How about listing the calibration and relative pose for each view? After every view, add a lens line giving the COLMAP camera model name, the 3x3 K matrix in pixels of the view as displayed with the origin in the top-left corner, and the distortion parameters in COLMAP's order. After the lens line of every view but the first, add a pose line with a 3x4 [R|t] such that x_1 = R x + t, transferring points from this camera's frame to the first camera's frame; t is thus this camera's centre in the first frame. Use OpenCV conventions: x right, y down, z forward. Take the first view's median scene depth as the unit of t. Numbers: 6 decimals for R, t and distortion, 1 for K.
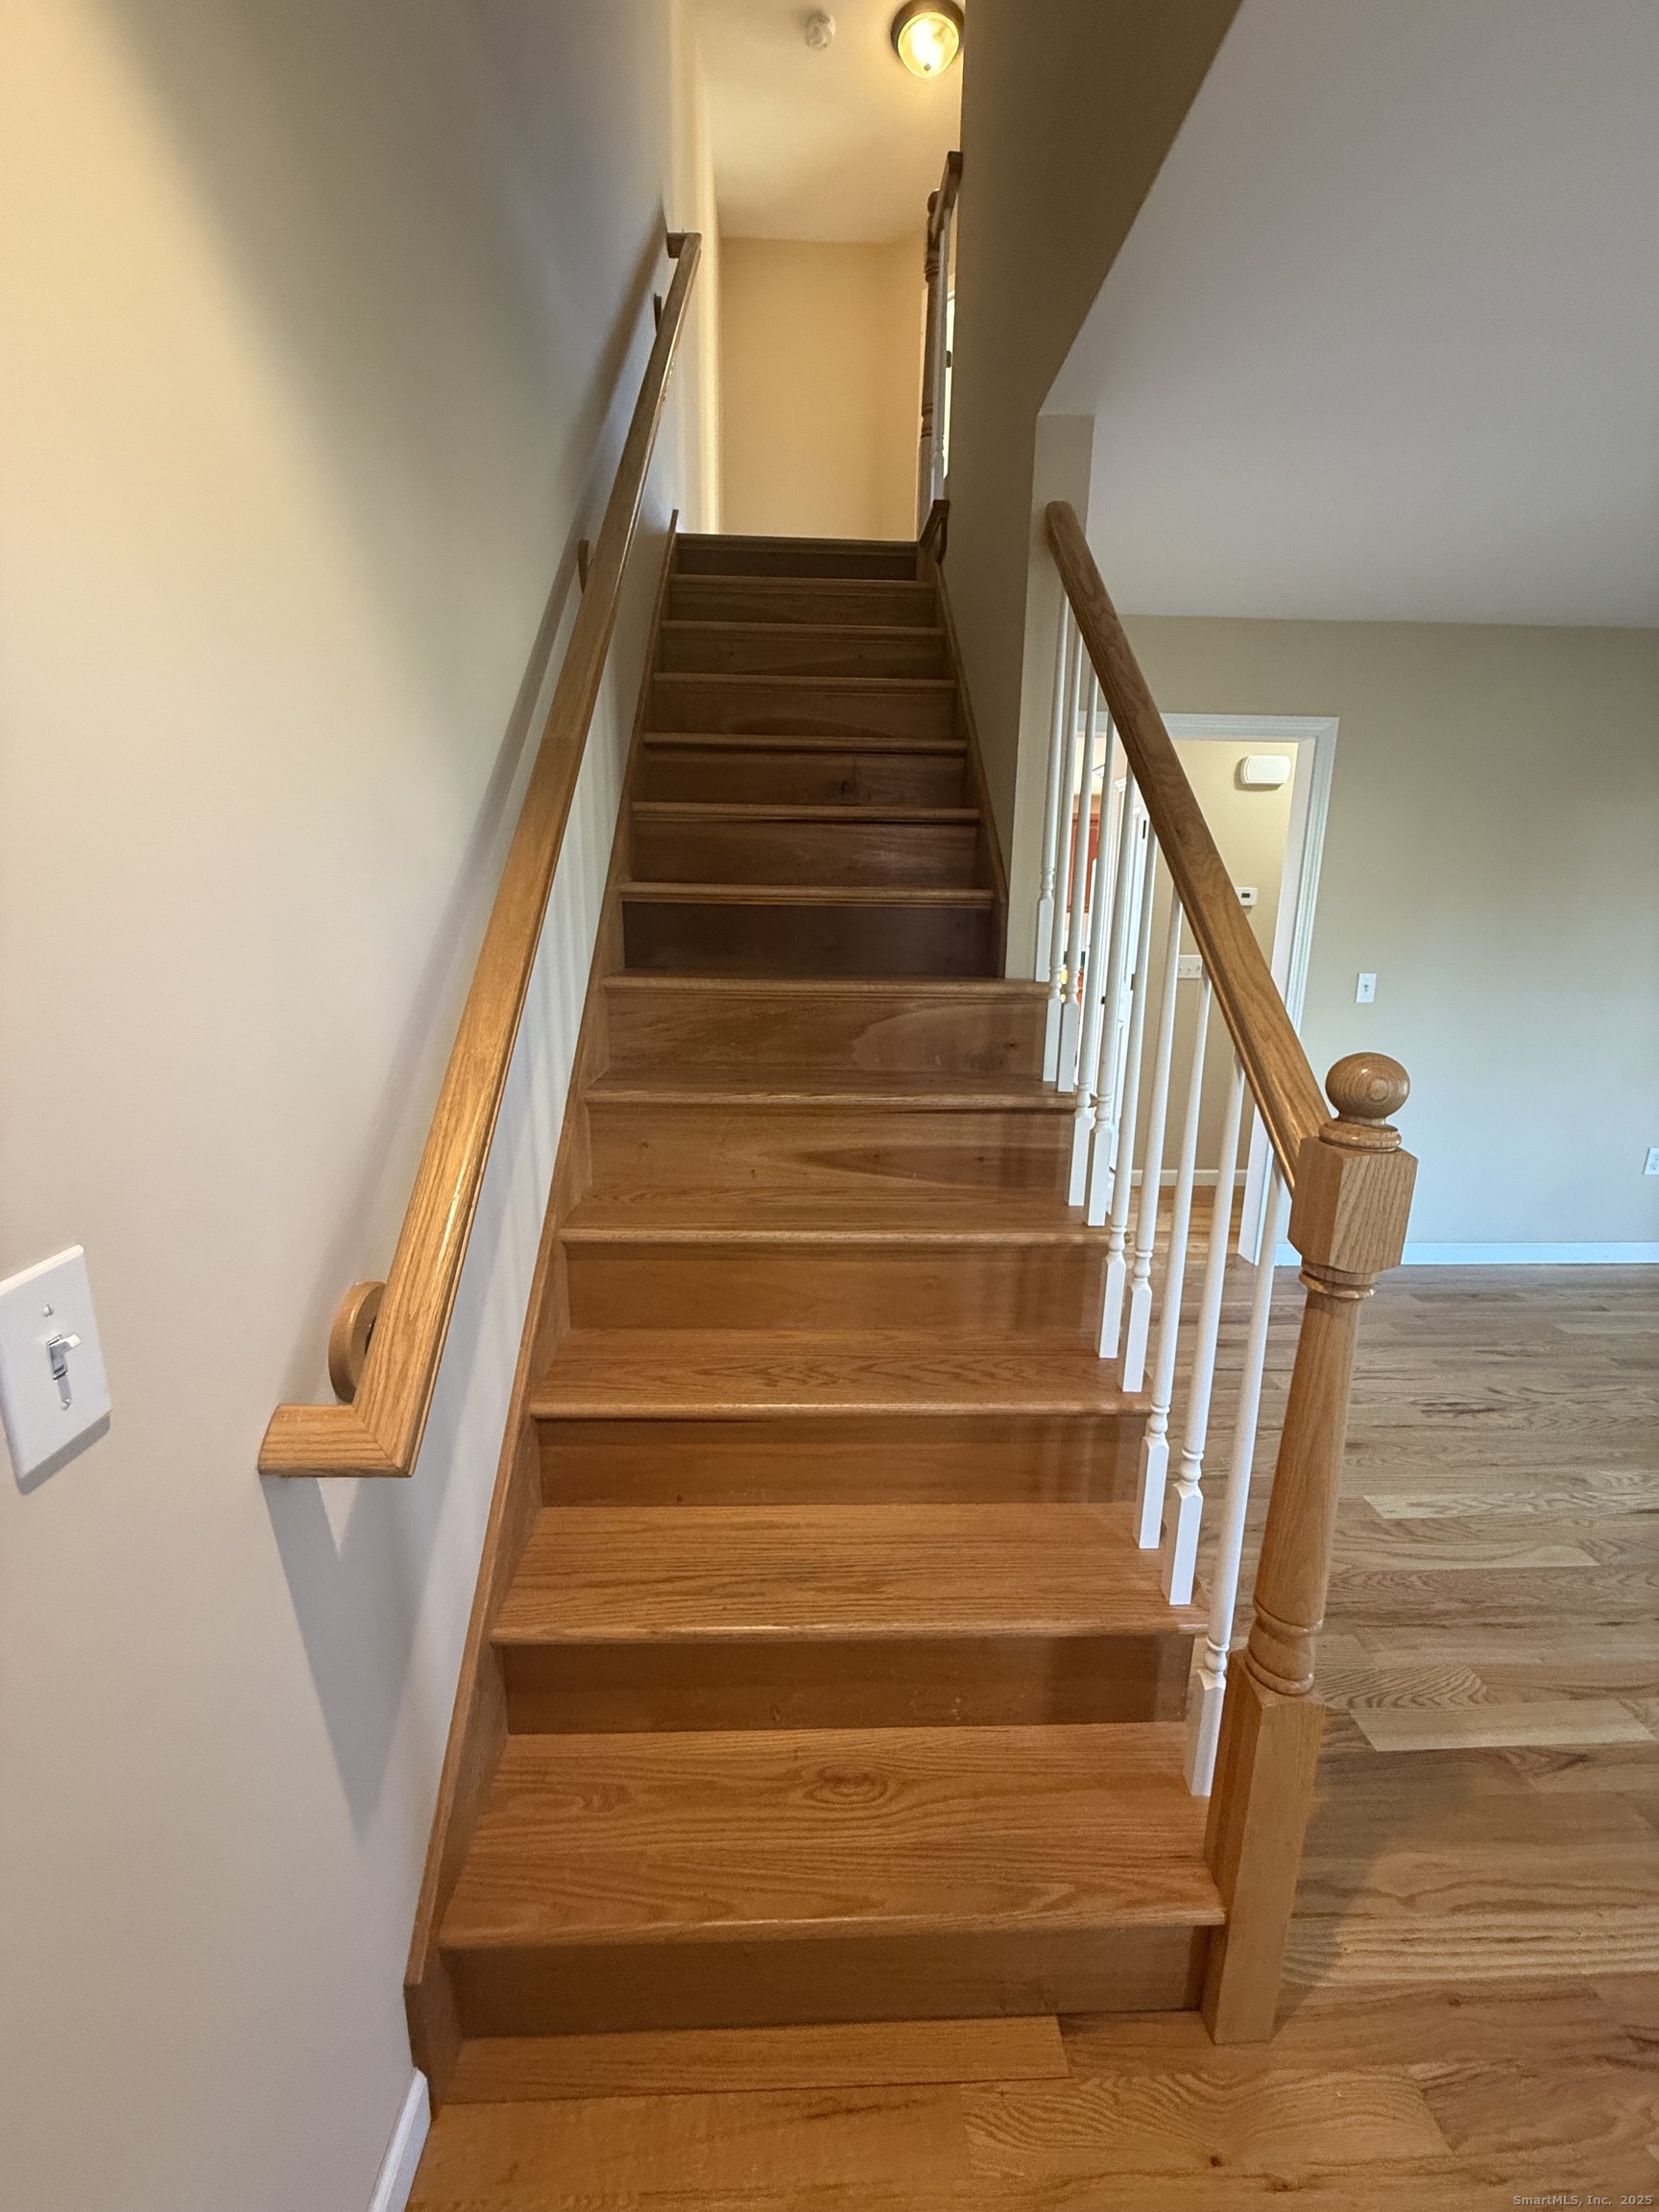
lens RADIAL K [[880.4, 0, 822.8], [0, 880.4, 1102.0], [0, 0, 1]] dist [0.000351, -0.000140]
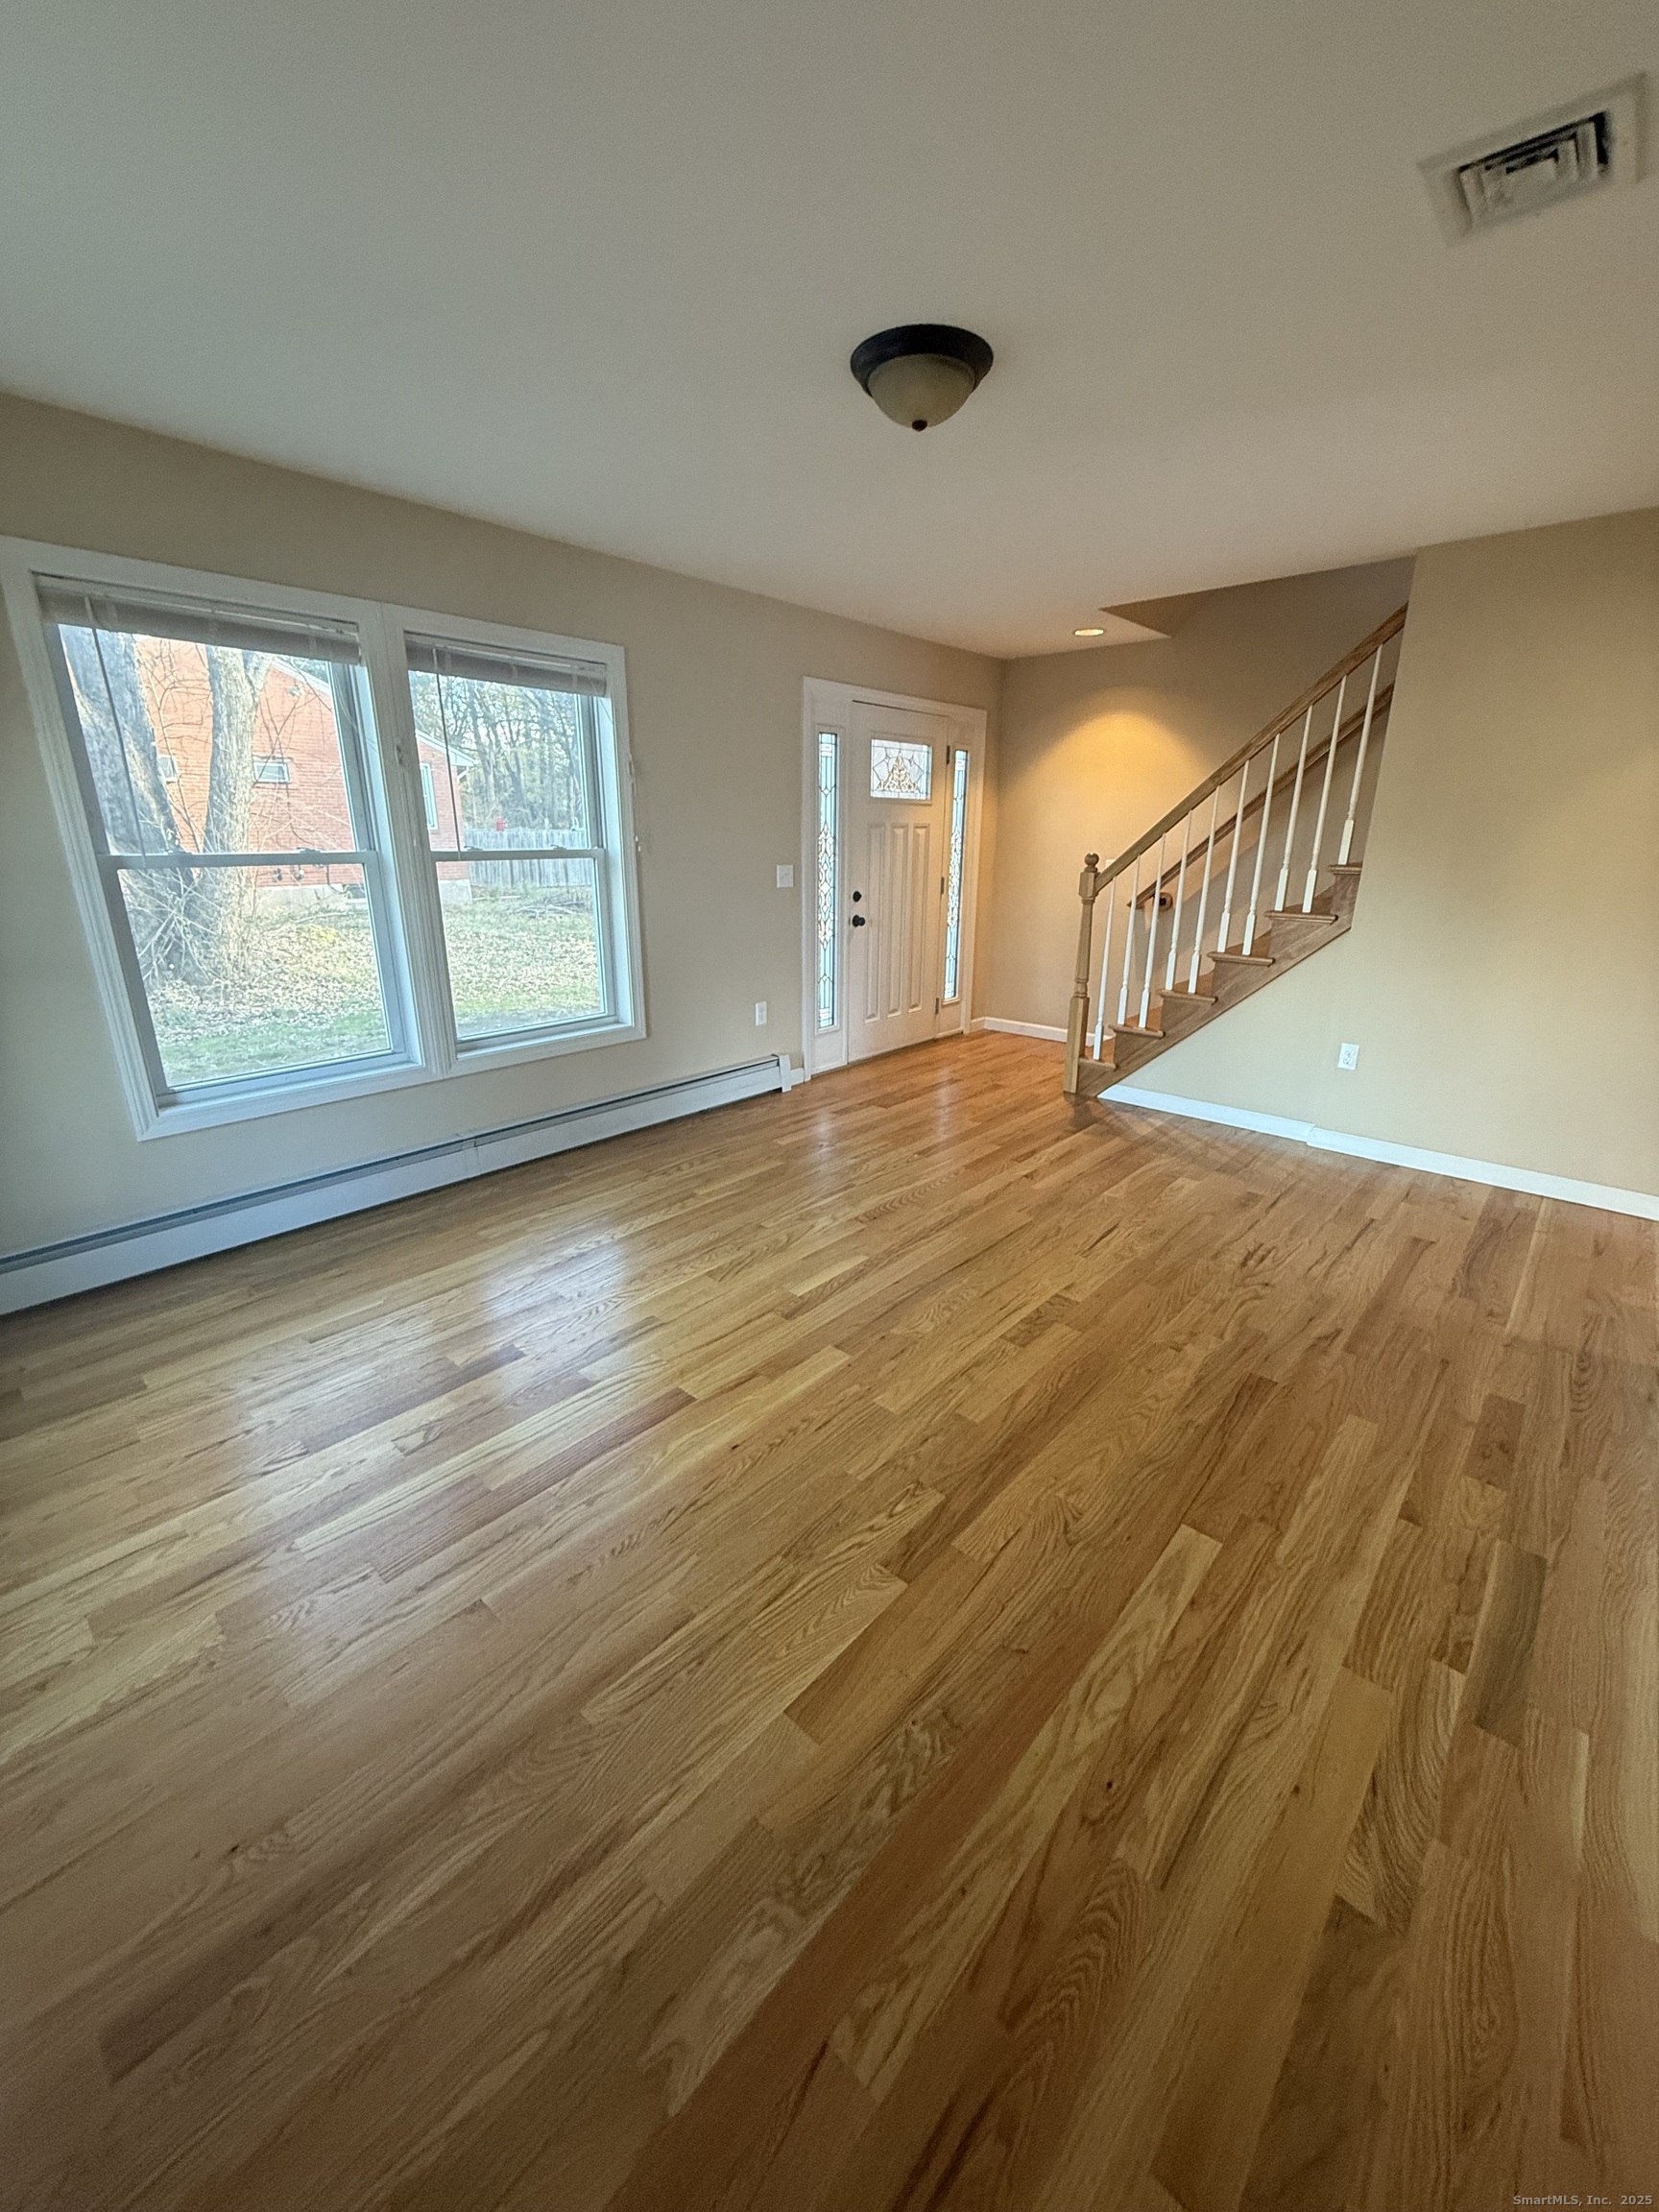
lens RADIAL K [[880.4, 0, 826.3], [0, 880.4, 1112.7], [0, 0, 1]] dist [0.000351, -0.000140]
pose [[-0.698673, 0.206255, -0.685066, 2.326818], [-0.169888, 0.882326, 0.438907, -0.290500], [0.694978, 0.423037, -0.581417, 1.489986]]
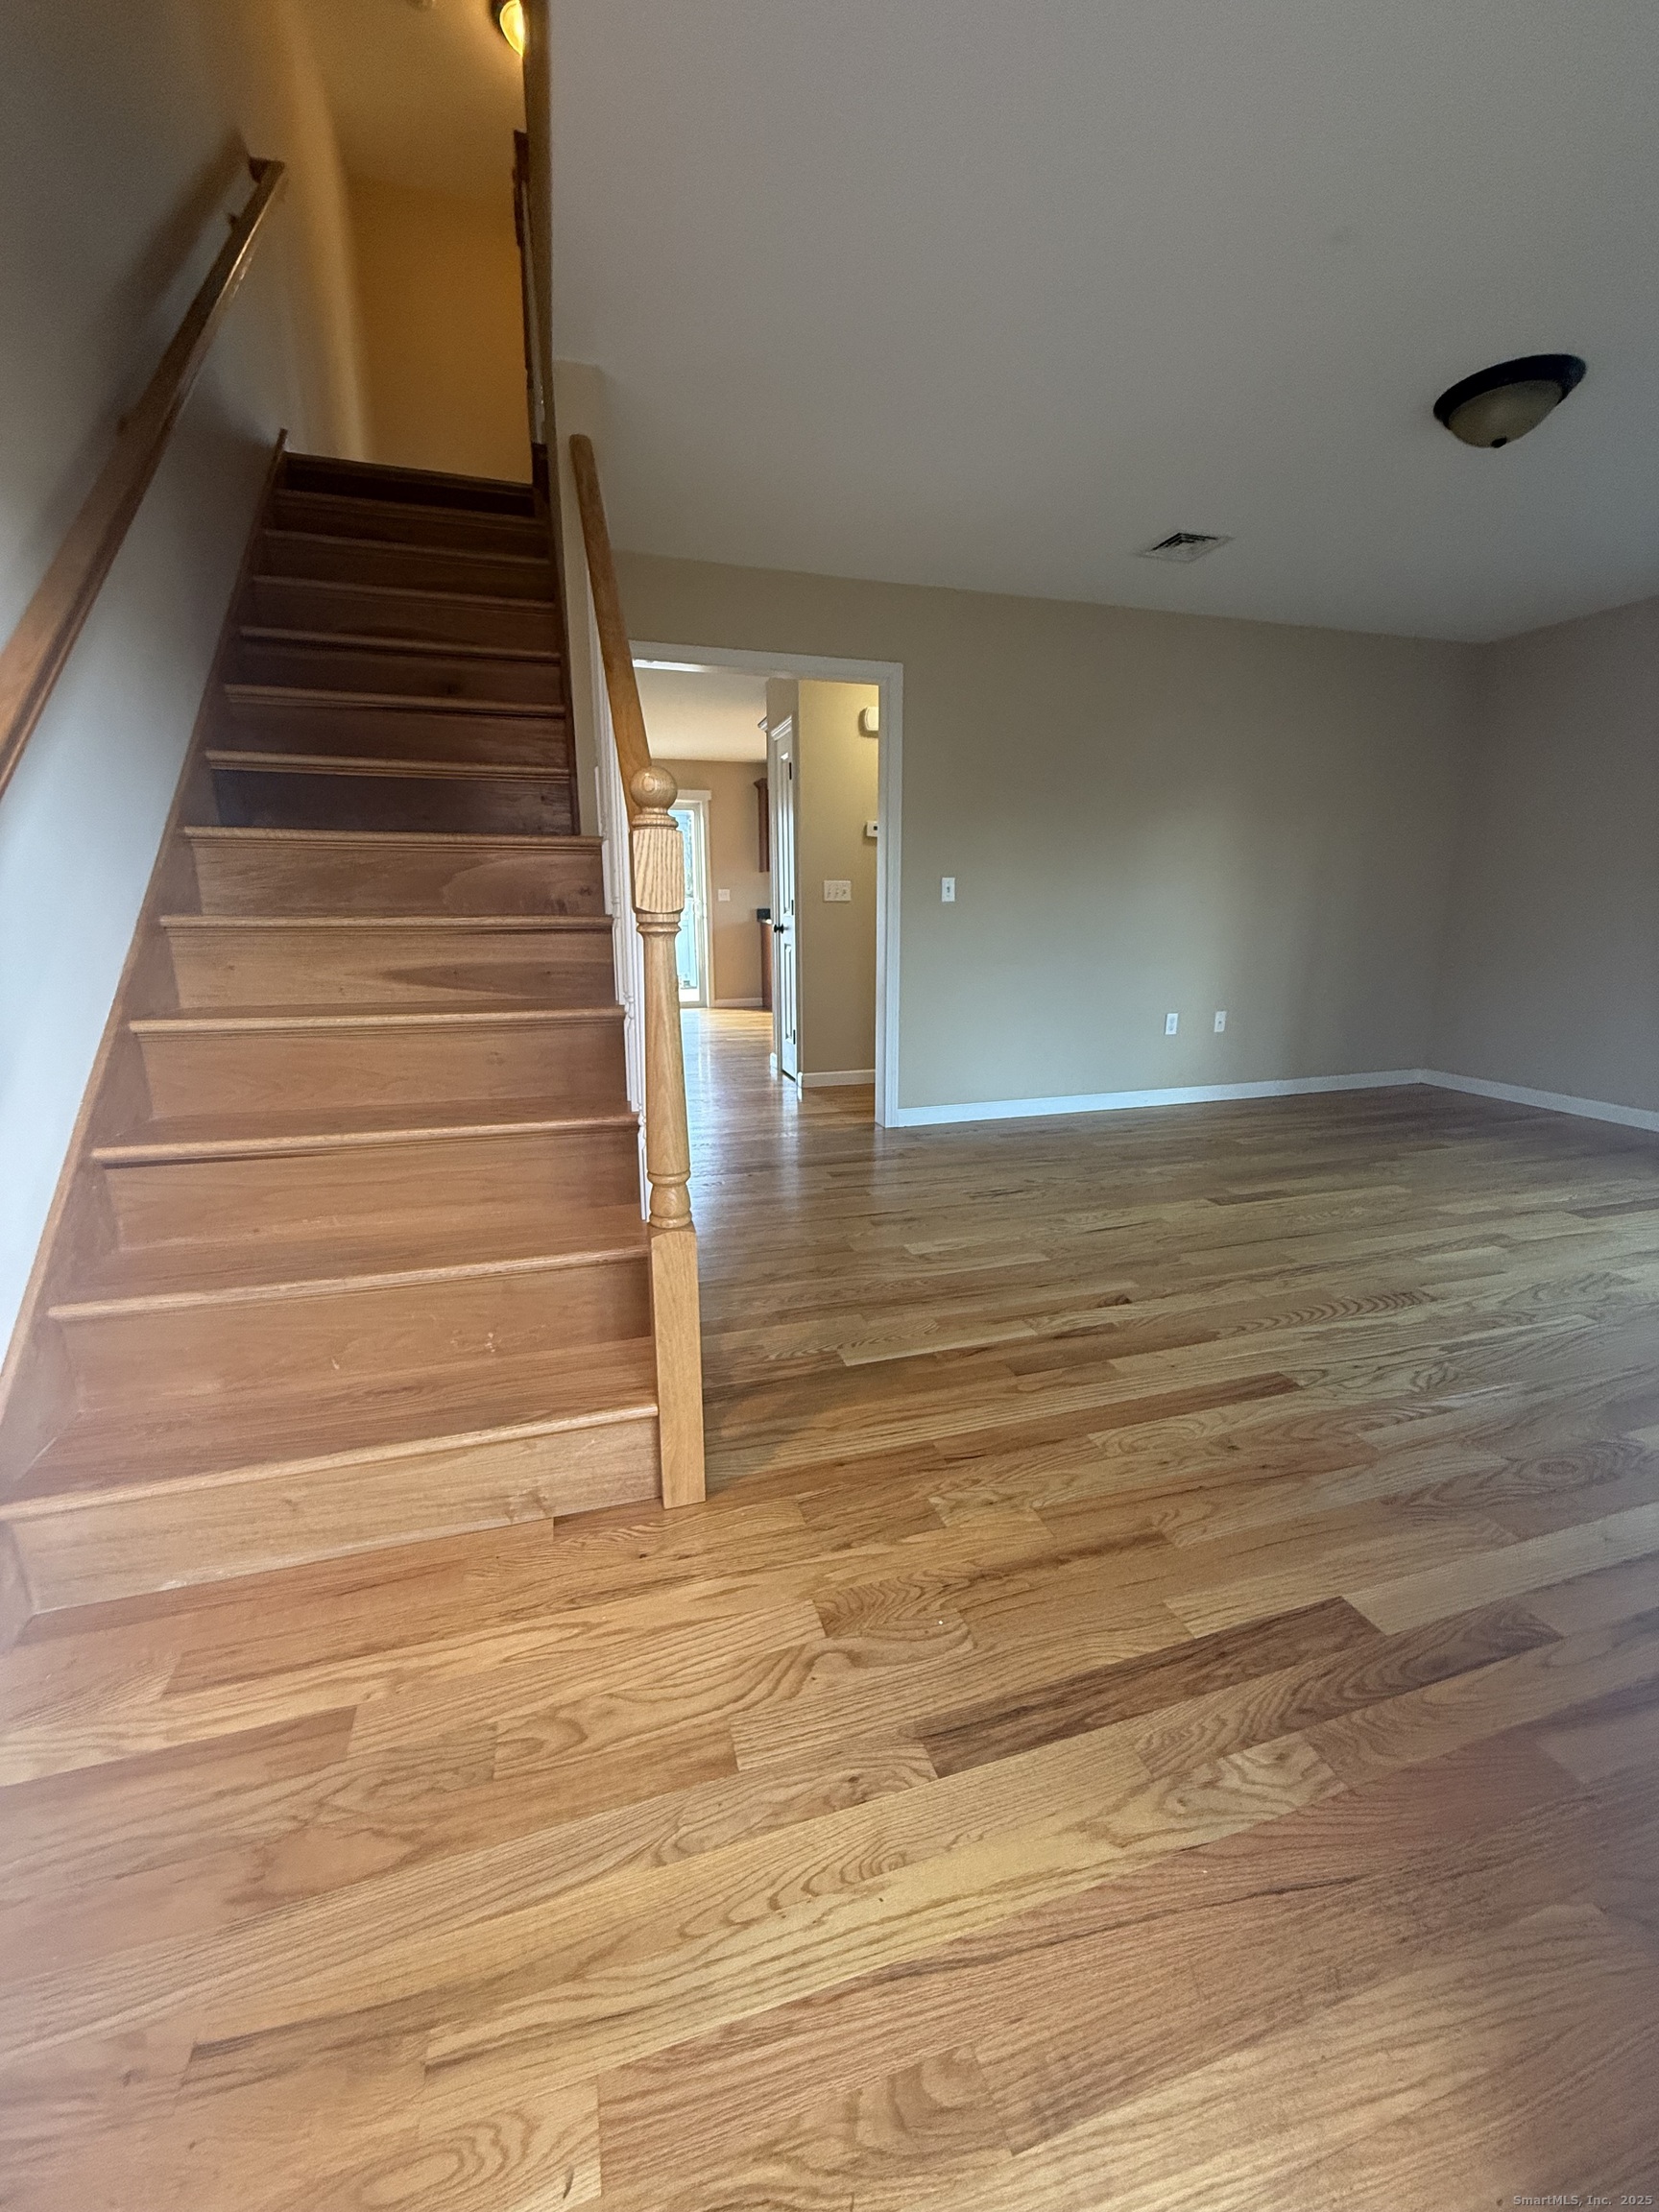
lens RADIAL K [[880.4, 0, 822.9], [0, 880.4, 1100.2], [0, 0, 1]] dist [0.000351, -0.000140]
pose [[0.967032, -0.070333, 0.244750, 0.208846], [0.069555, 0.997508, 0.011833, 0.222847], [-0.244972, 0.005581, 0.969514, -0.234911]]
